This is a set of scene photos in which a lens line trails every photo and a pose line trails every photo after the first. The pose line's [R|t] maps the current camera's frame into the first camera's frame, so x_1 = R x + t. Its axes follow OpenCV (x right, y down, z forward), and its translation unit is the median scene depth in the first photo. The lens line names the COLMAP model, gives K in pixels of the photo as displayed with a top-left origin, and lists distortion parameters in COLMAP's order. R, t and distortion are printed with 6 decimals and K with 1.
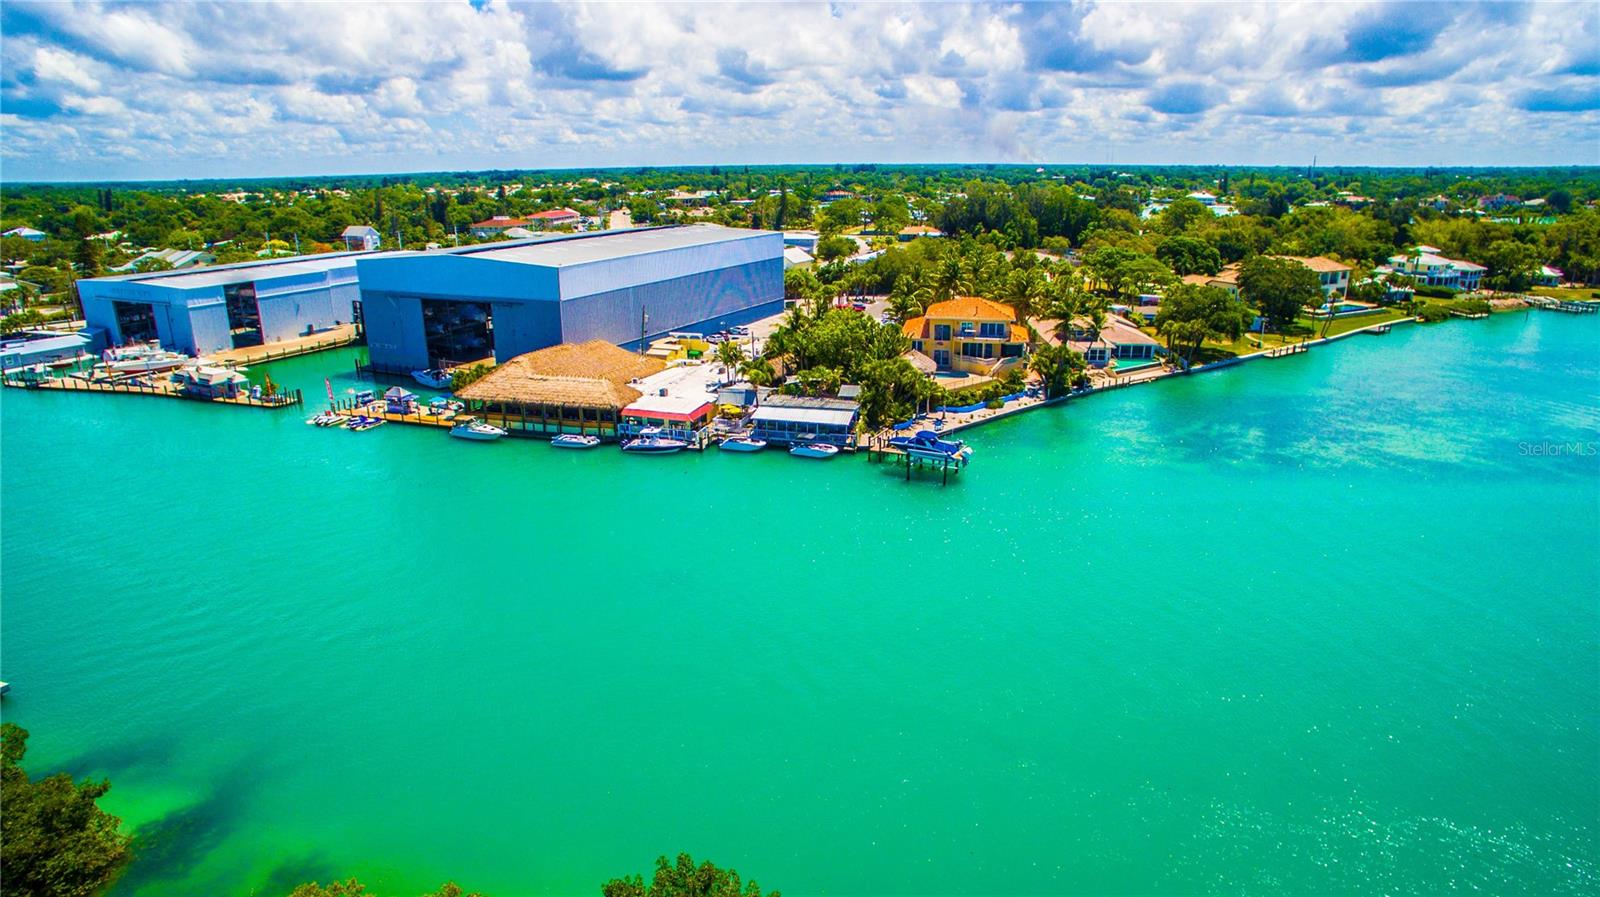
lens RADIAL K [[947.5, 0, 743.2], [0, 947.5, 443.6], [0, 0, 1]] dist [-0.106372, 0.070193]
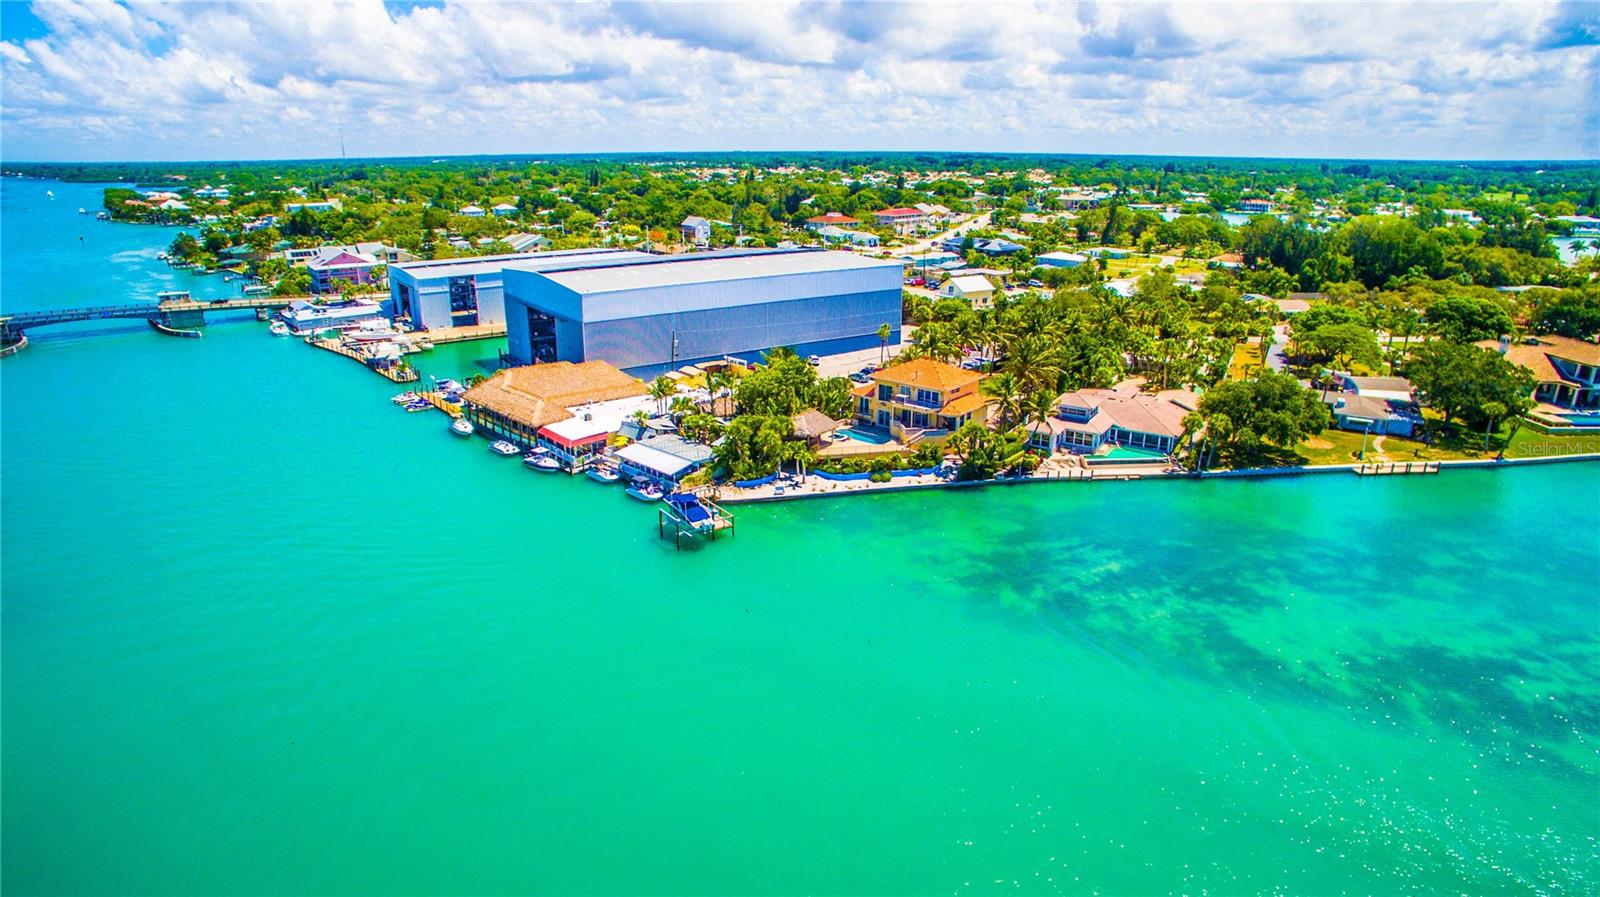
lens RADIAL K [[947.5, 0, 743.2], [0, 947.5, 443.6], [0, 0, 1]] dist [-0.106372, 0.070193]
pose [[0.874288, 0.152782, -0.460736, 0.524550], [-0.141320, 0.988173, 0.059514, -0.101732], [0.464380, 0.013079, 0.885540, 0.075753]]
